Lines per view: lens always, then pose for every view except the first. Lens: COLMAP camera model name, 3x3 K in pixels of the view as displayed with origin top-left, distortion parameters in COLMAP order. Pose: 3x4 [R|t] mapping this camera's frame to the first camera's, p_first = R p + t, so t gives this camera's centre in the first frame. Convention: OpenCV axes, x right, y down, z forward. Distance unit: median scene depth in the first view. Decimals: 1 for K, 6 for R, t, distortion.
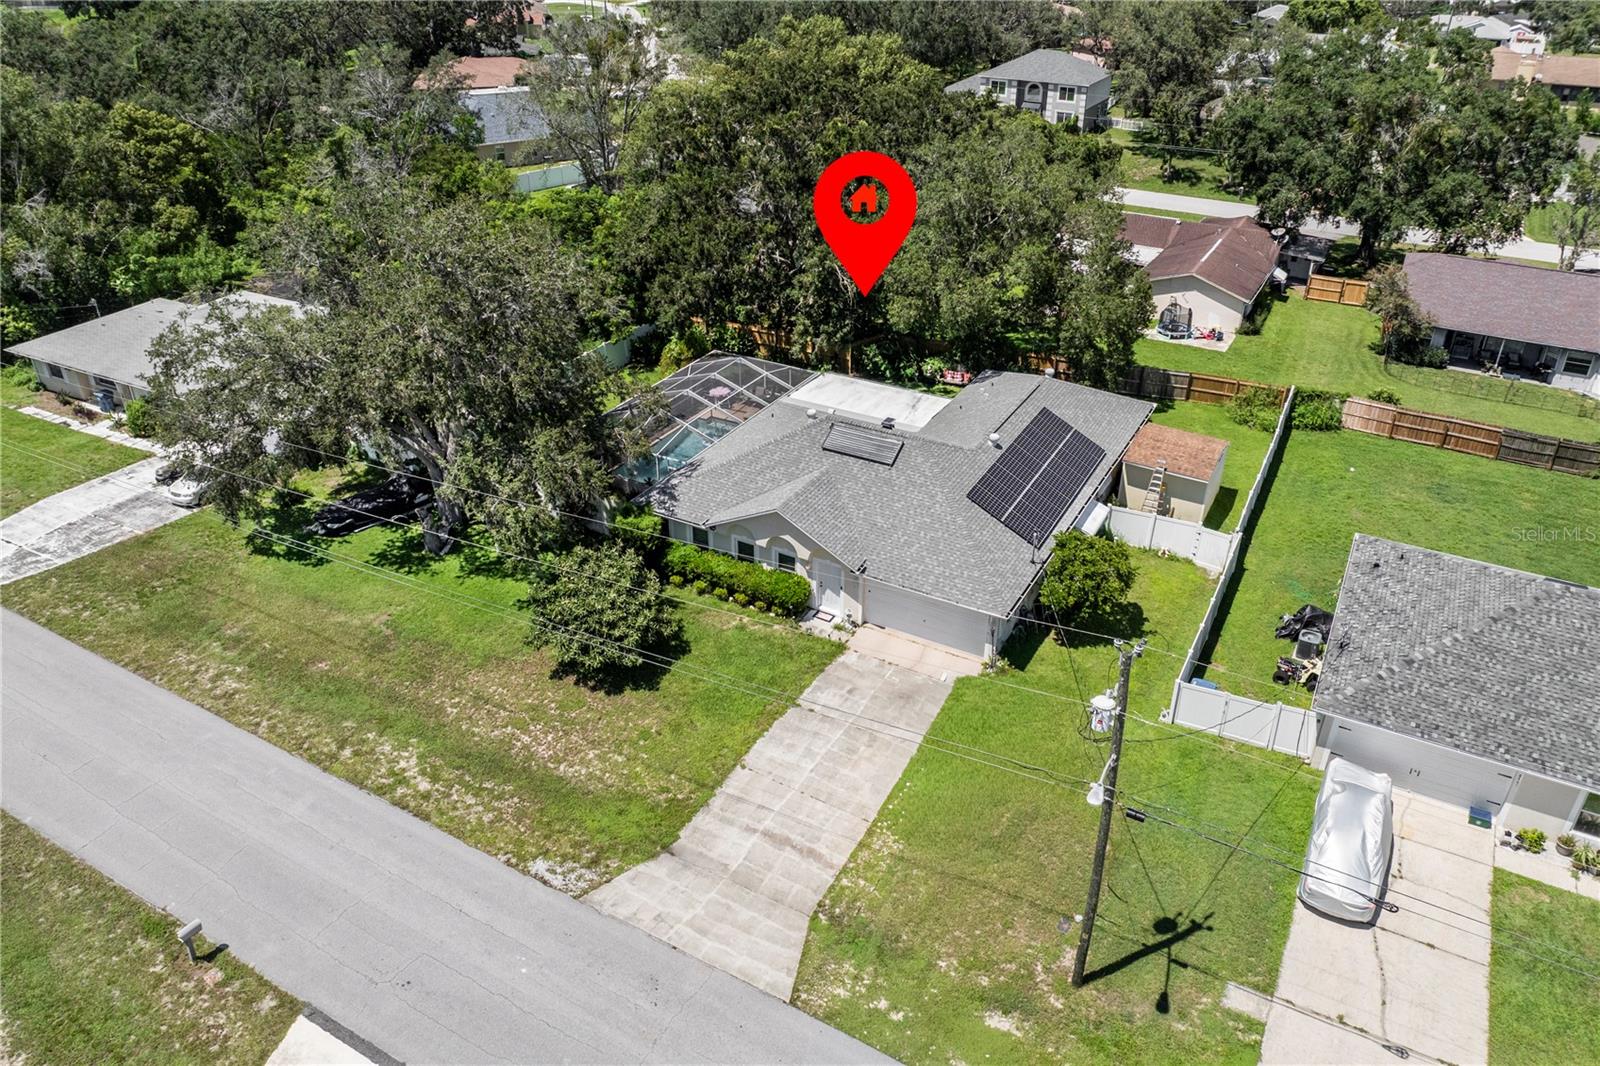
lens RADIAL K [[1101.8, 0, 800.0], [0, 1101.8, 533.0], [0, 0, 1]] dist [-0.024346, -0.001324]
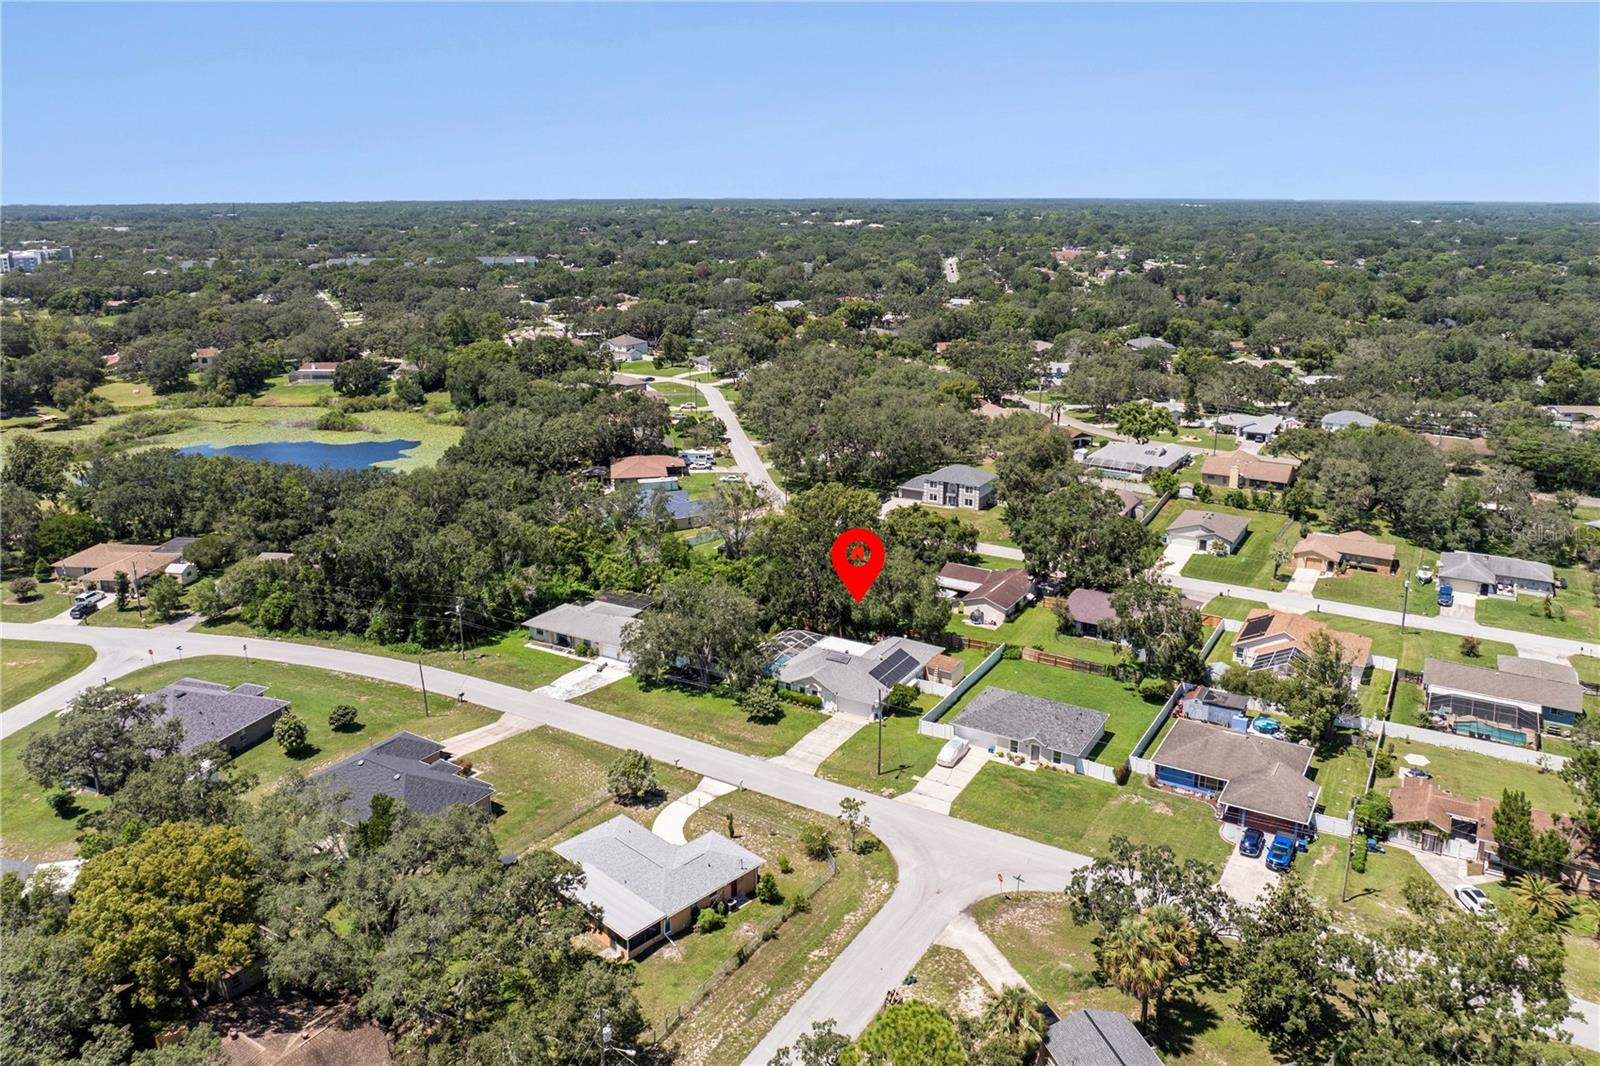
lens RADIAL K [[1094.8, 0, 800.0], [0, 1094.8, 533.0], [0, 0, 1]] dist [0.032018, -0.000023]
pose [[0.999432, 0.008368, -0.032638, 0.036794], [-0.015890, 0.971241, -0.237567, 0.269298], [0.029712, 0.237951, 0.970823, -1.815193]]
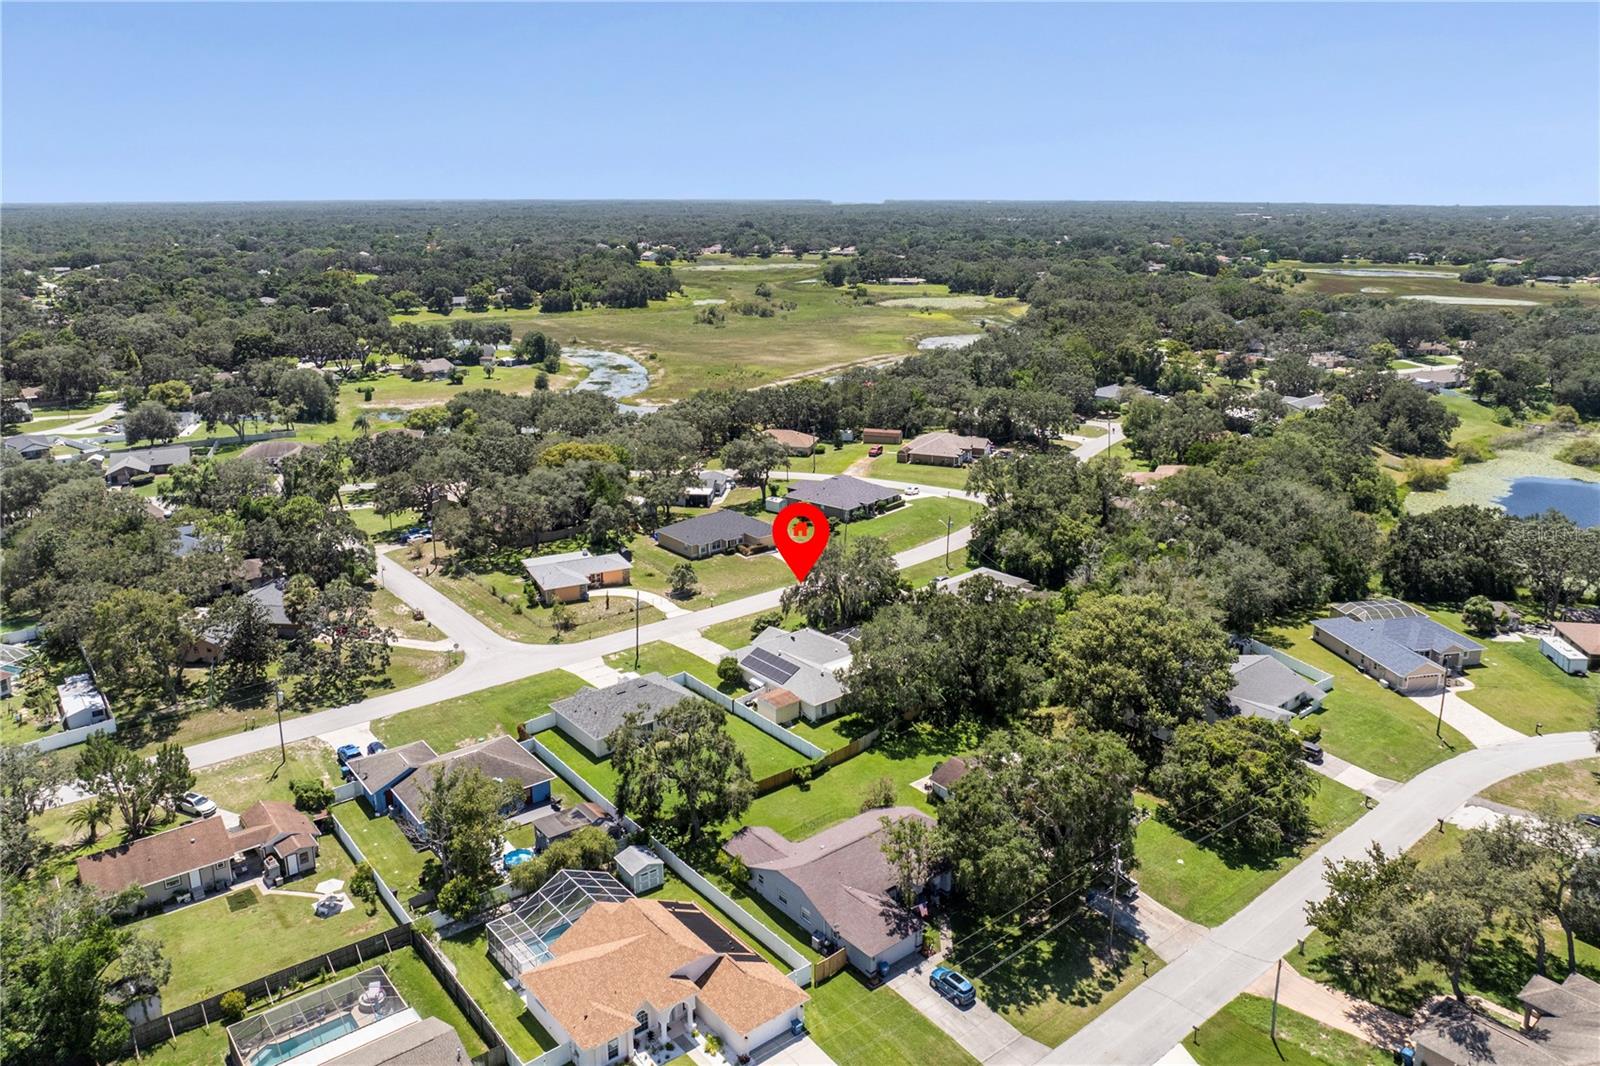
lens RADIAL K [[1101.8, 0, 800.0], [0, 1101.8, 533.0], [0, 0, 1]] dist [-0.024346, -0.001324]
pose [[-0.384215, 0.264831, -0.884445, 2.426373], [-0.462716, 0.773738, 0.432692, -1.489903], [0.798919, 0.575494, -0.174741, 1.178600]]
